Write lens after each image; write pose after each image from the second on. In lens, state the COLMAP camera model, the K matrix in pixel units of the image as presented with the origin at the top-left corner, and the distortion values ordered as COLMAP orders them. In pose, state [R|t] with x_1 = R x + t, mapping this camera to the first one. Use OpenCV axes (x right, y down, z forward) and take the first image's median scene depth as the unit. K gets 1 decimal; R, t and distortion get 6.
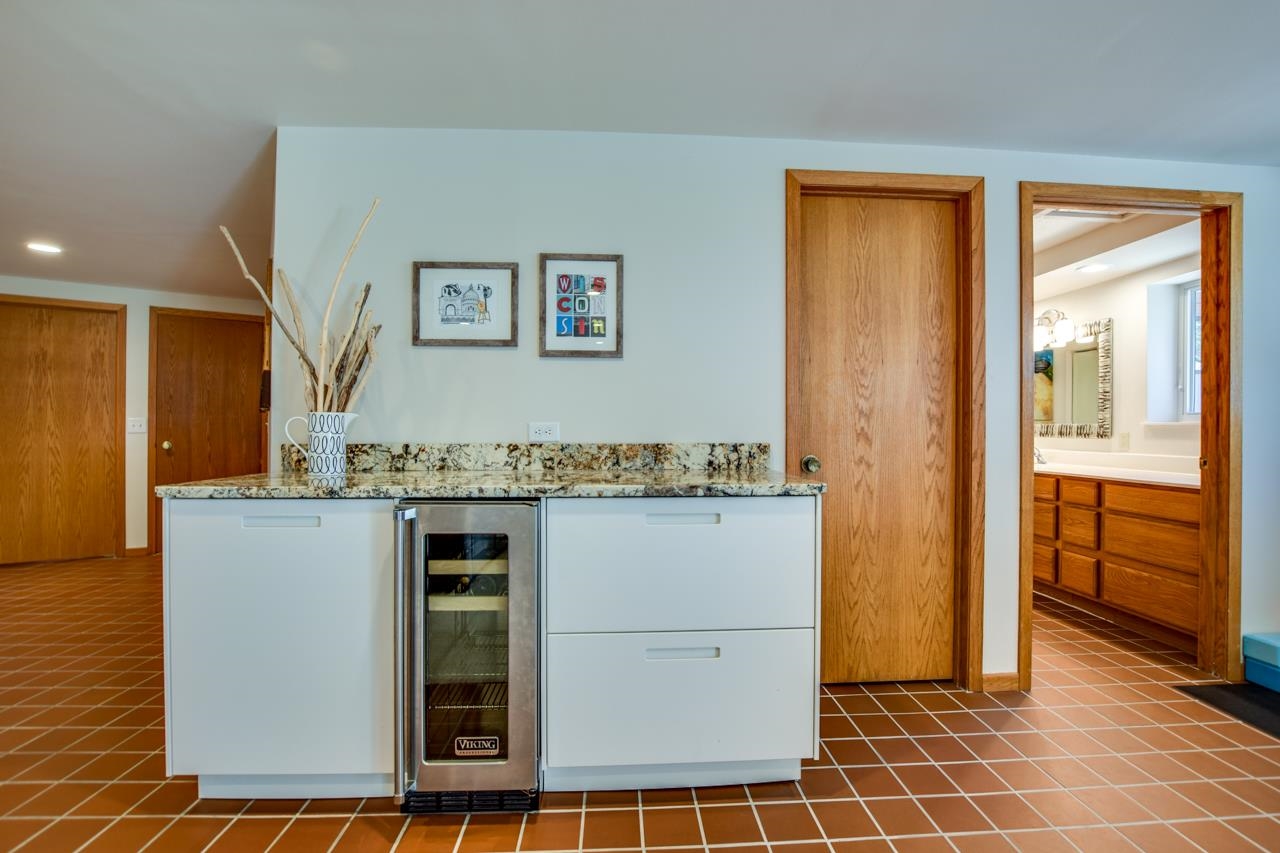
lens RADIAL K [[563.0, 0, 651.8], [0, 563.0, 428.3], [0, 0, 1]] dist [-0.025190, 0.000761]
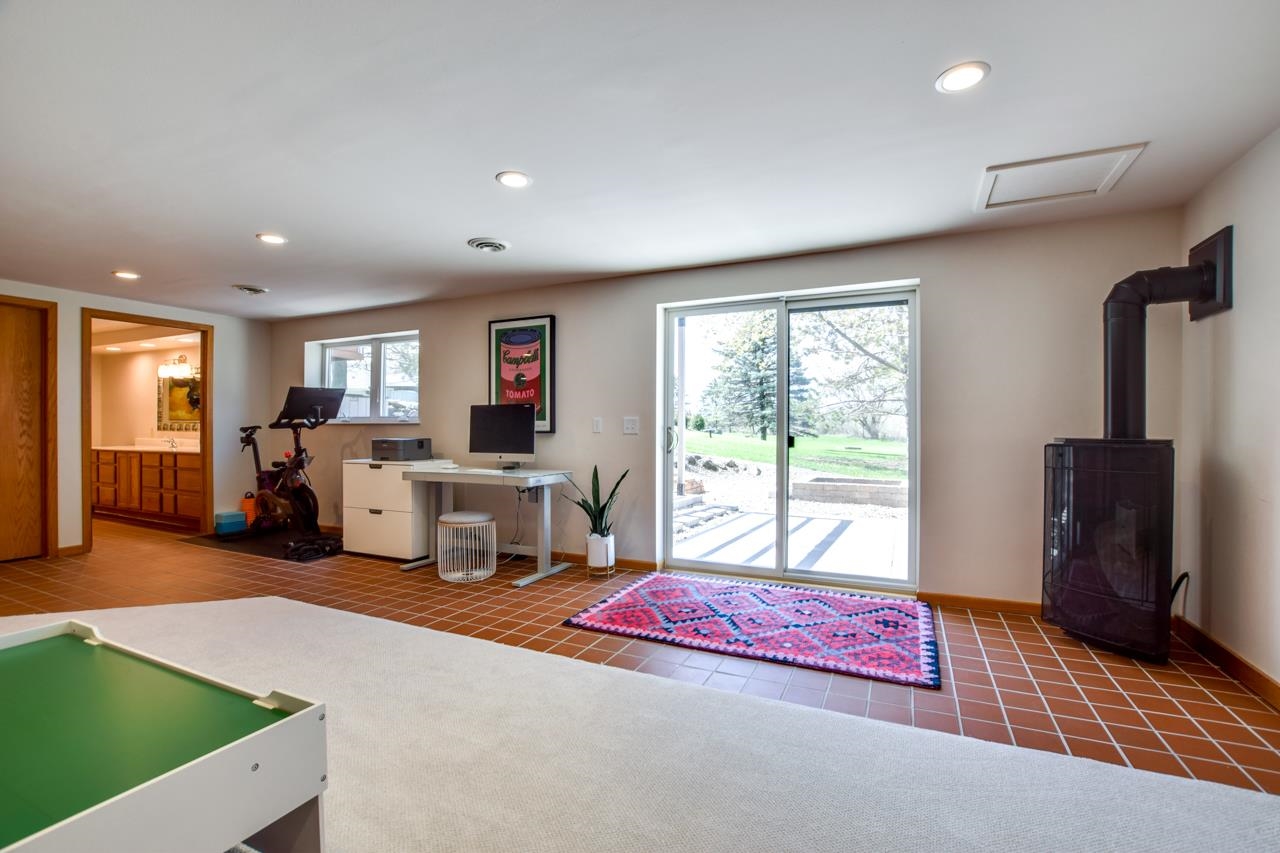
lens RADIAL K [[563.0, 0, 637.4], [0, 563.0, 431.2], [0, 0, 1]] dist [-0.025190, 0.000761]
pose [[0.492481, -0.010214, 0.870263, -0.086814], [0.000185, 0.999932, 0.011631, -0.005884], [-0.870323, -0.005567, 0.492450, -1.628702]]
